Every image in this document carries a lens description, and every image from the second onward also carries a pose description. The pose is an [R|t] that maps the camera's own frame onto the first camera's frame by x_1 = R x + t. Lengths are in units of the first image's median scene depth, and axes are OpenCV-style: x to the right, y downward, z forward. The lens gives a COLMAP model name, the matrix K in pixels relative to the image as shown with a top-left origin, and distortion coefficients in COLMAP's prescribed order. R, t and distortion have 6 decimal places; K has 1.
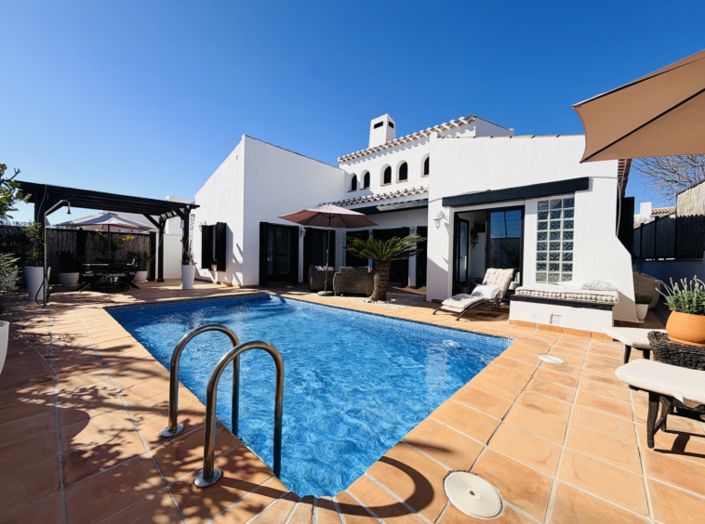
lens RADIAL K [[280.9, 0, 350.3], [0, 280.9, 264.3], [0, 0, 1]] dist [0.000915, 0.000185]
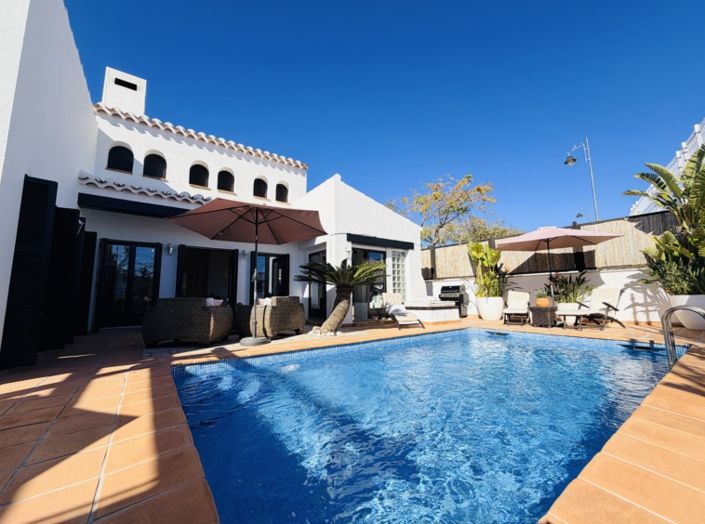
lens RADIAL K [[280.9, 0, 352.6], [0, 280.9, 258.7], [0, 0, 1]] dist [0.000915, 0.000185]
pose [[0.195244, 0.105875, 0.975023, -0.406377], [0.033156, 0.992875, -0.114453, 0.000058], [-0.980194, 0.054674, 0.190343, 0.395059]]
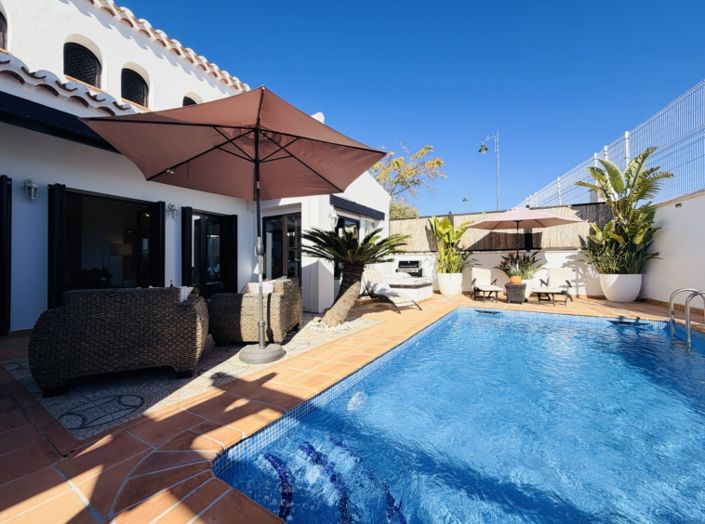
lens RADIAL K [[280.9, 0, 351.9], [0, 280.9, 258.2], [0, 0, 1]] dist [0.000915, 0.000185]
pose [[-0.183770, -0.001237, 0.982969, -0.299287], [0.014297, 0.999890, 0.003932, -0.016901], [-0.982865, 0.014776, -0.183732, 0.569706]]
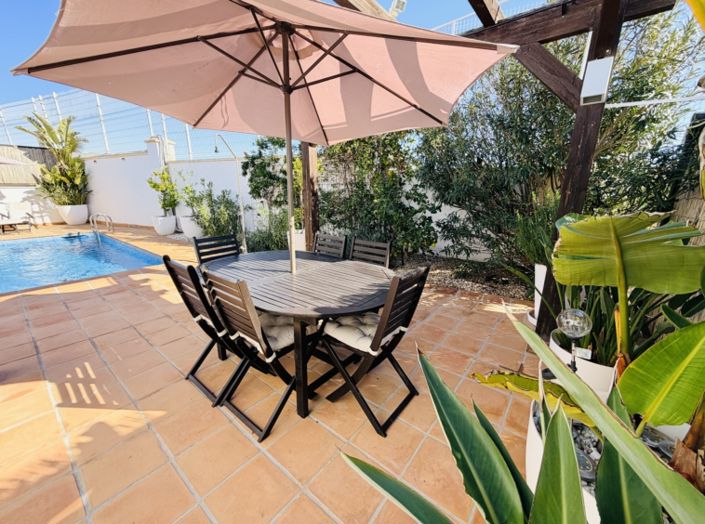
lens RADIAL K [[280.9, 0, 353.3], [0, 280.9, 262.6], [0, 0, 1]] dist [0.000915, 0.000185]
pose [[-0.997339, -0.002827, -0.072851, -0.585075], [-0.022192, 0.963603, 0.266416, -0.048841], [0.069446, 0.267324, -0.961101, 0.808858]]
